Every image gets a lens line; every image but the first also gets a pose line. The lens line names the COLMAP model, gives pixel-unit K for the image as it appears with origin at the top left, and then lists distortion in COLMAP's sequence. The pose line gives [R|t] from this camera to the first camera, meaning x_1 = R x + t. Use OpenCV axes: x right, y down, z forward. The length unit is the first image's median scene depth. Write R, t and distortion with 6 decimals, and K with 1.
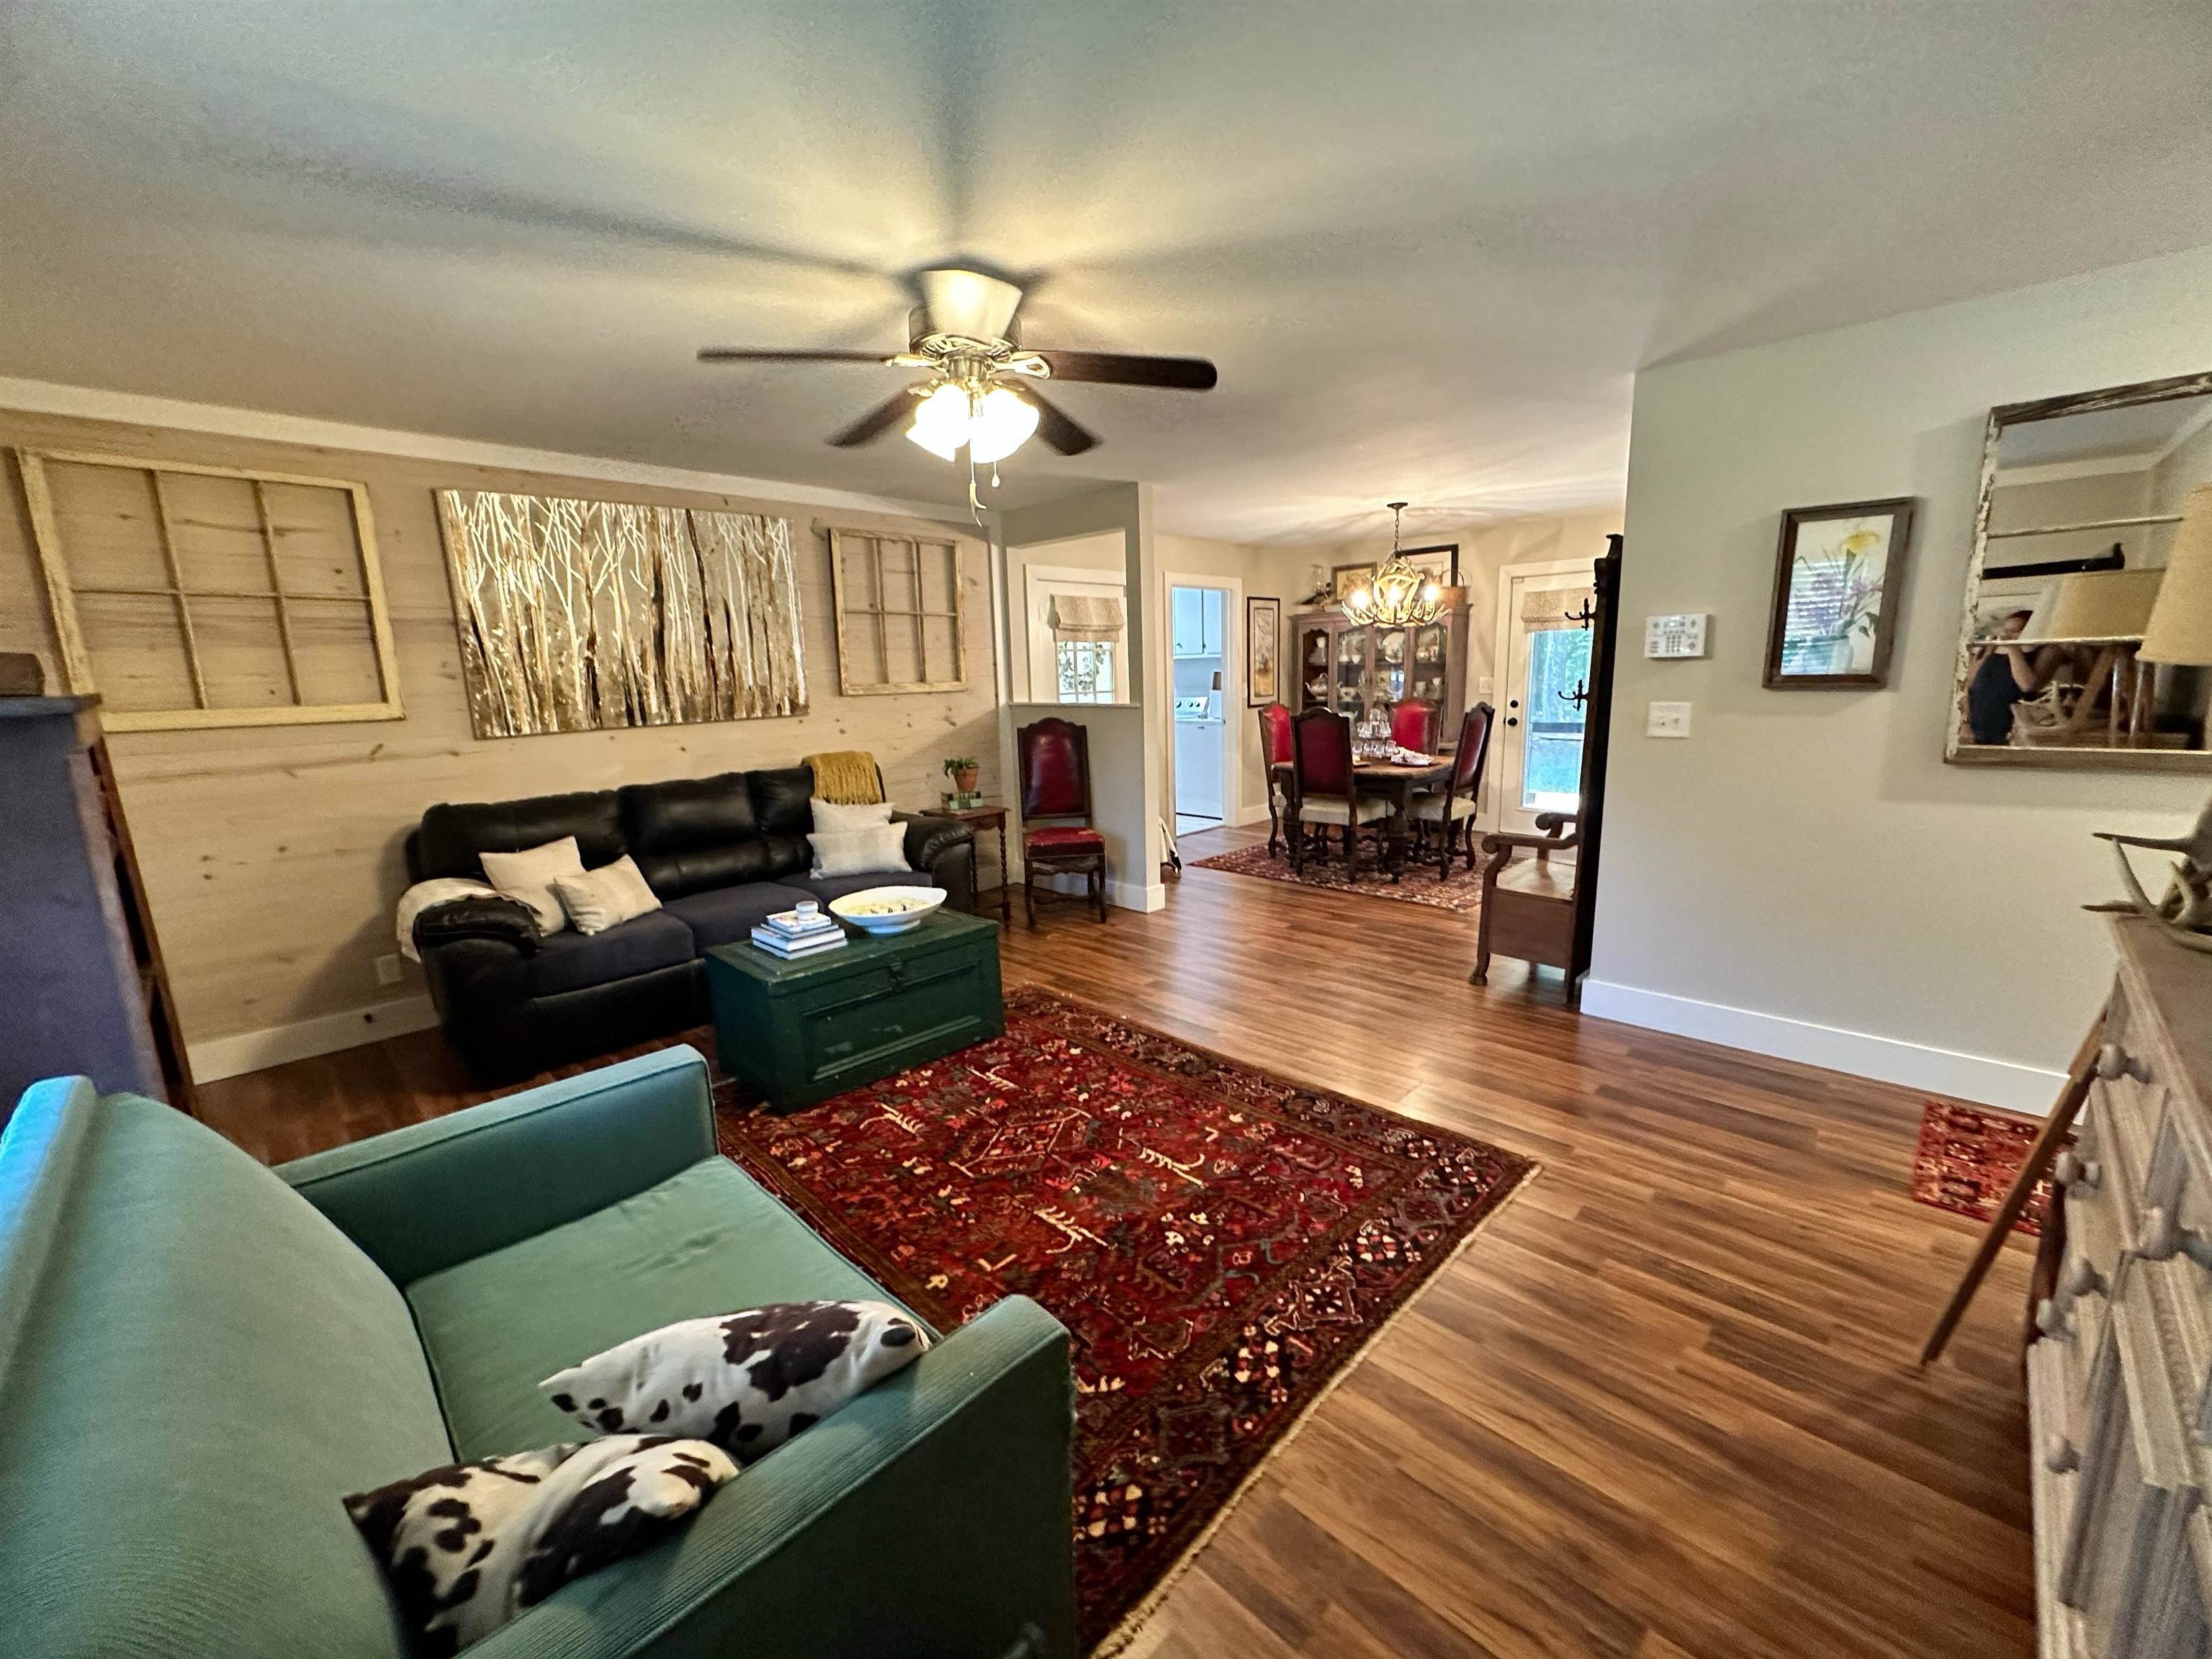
lens RADIAL K [[880.2, 0, 1107.8], [0, 880.2, 839.3], [0, 0, 1]] dist [0.001023, 0.000184]
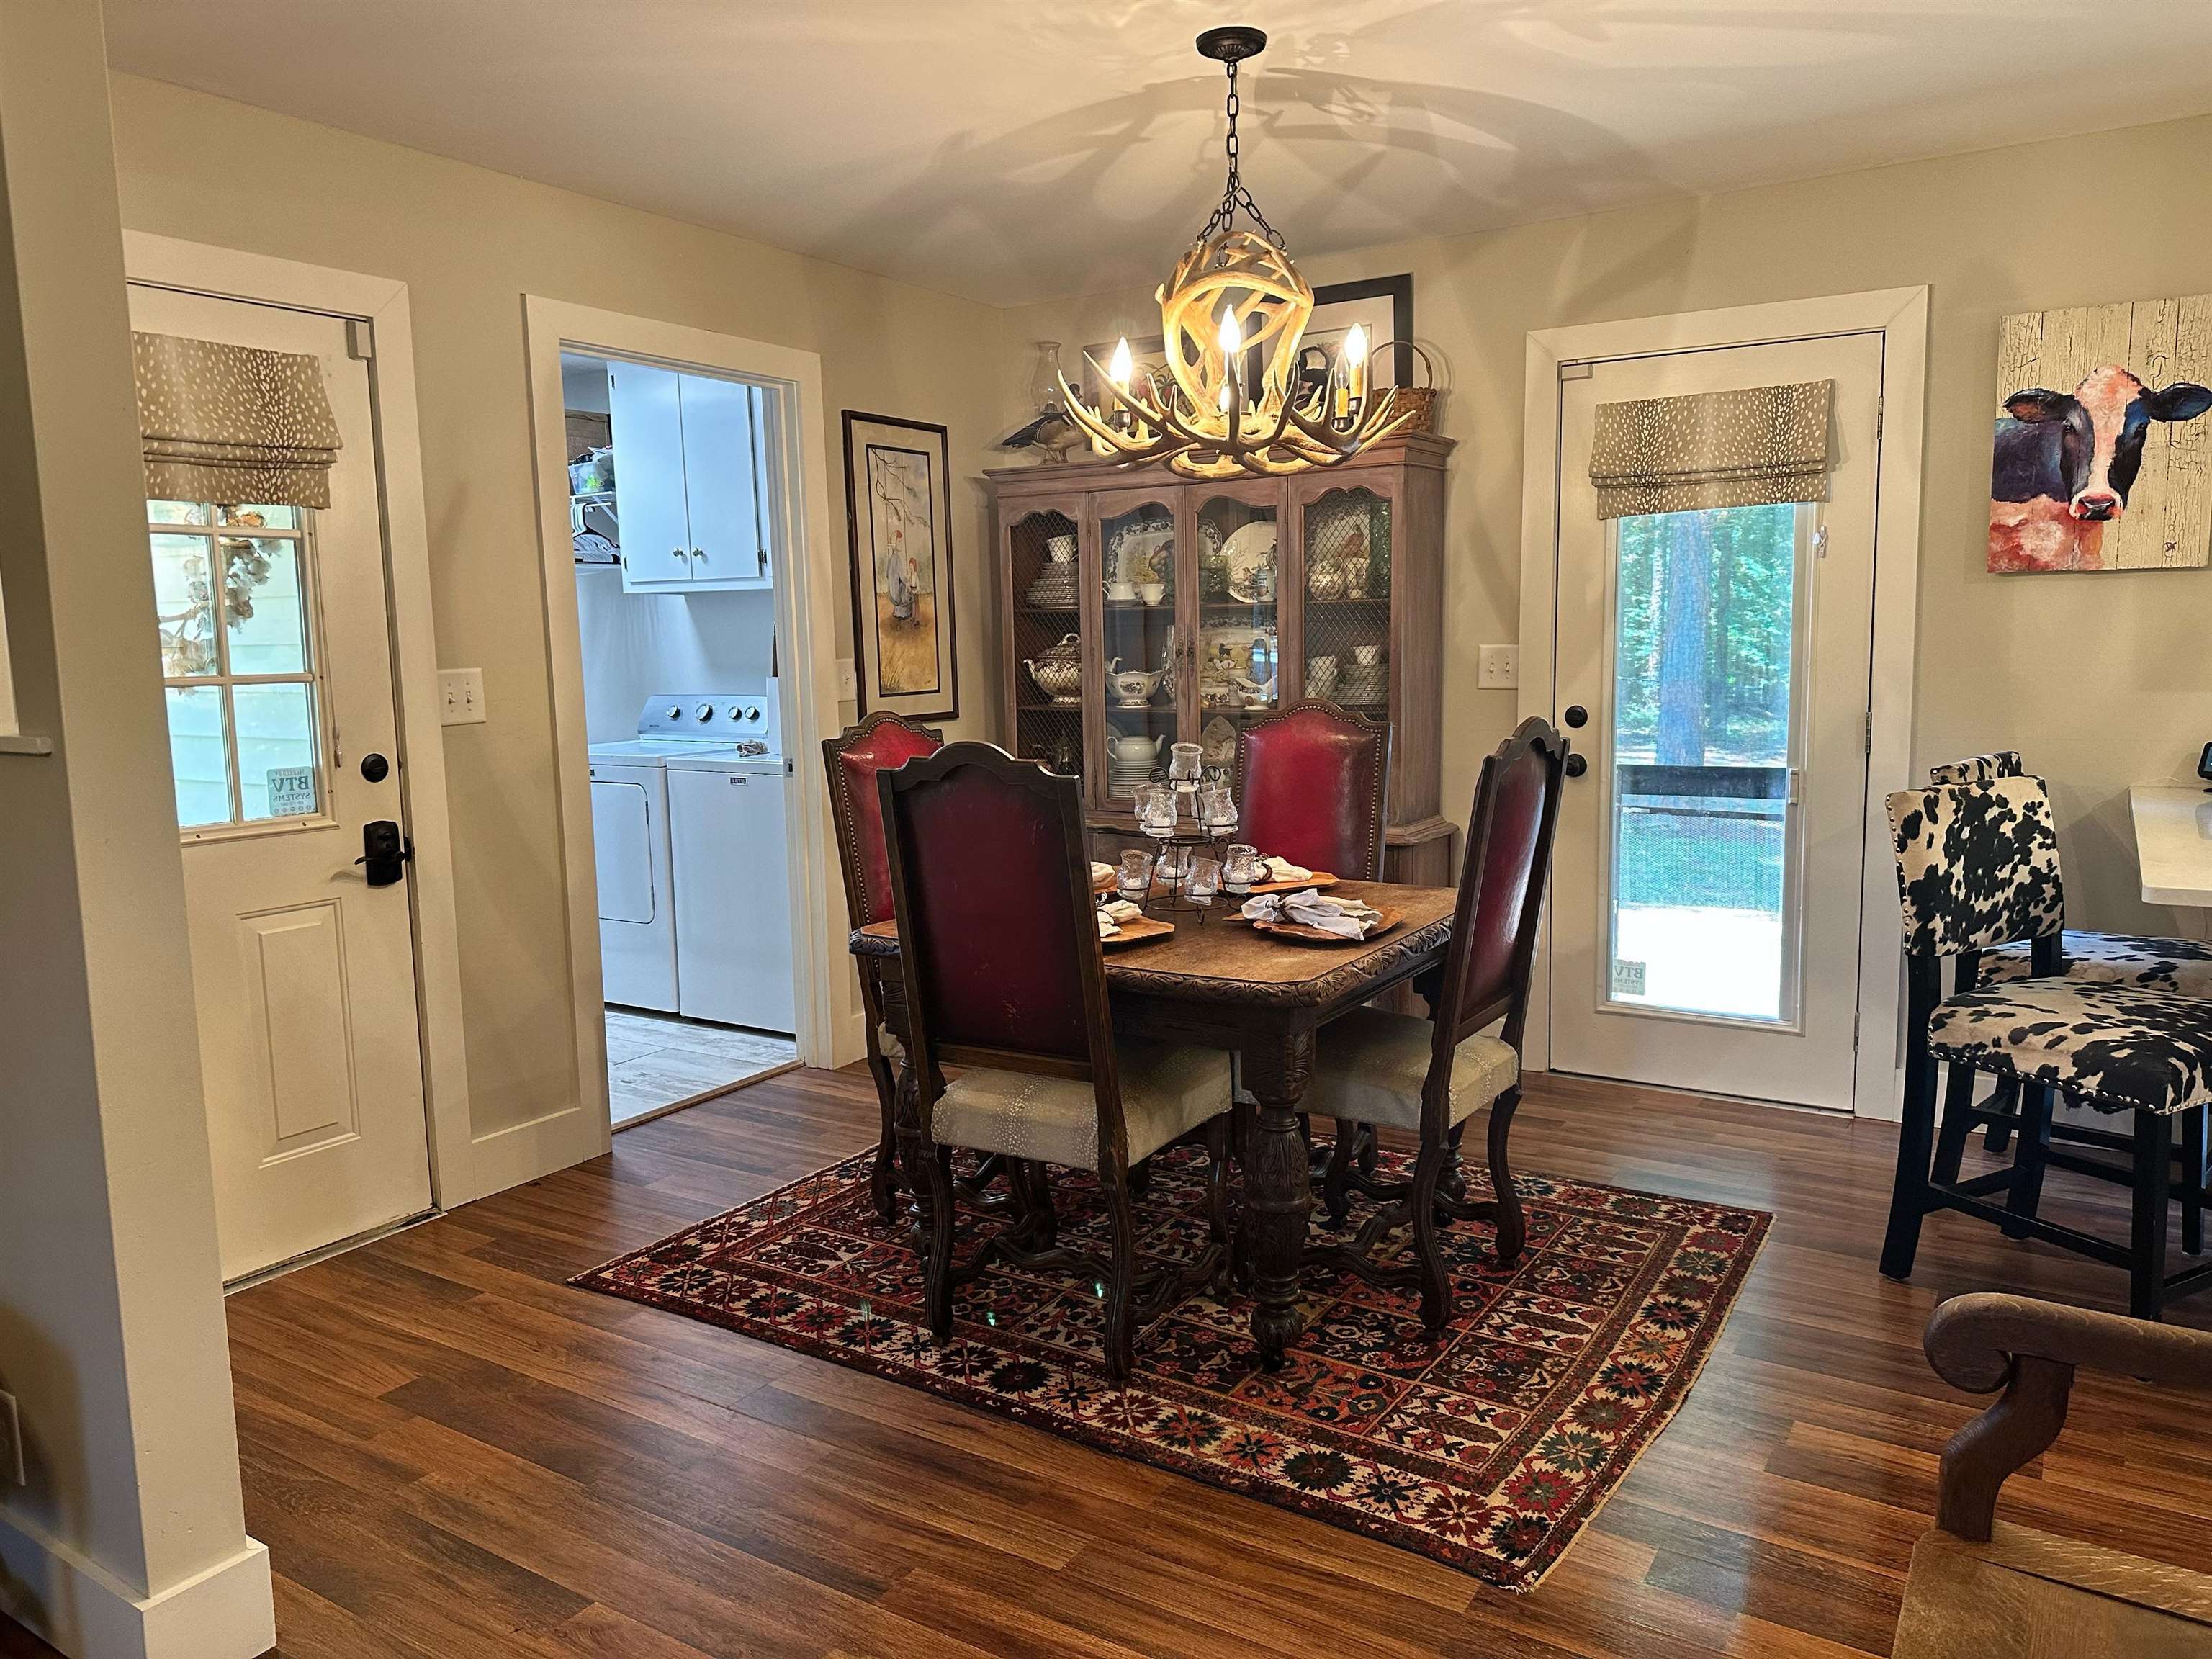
lens RADIAL K [[1536.3, 0, 1106.0], [0, 1536.3, 829.5], [0, 0, 1]] dist [0.121934, -0.177050]
pose [[0.979669, -0.016064, 0.199977, 0.145971], [0.029967, 0.997324, -0.066690, -0.071014], [-0.198370, 0.071327, 0.977528, 0.420213]]
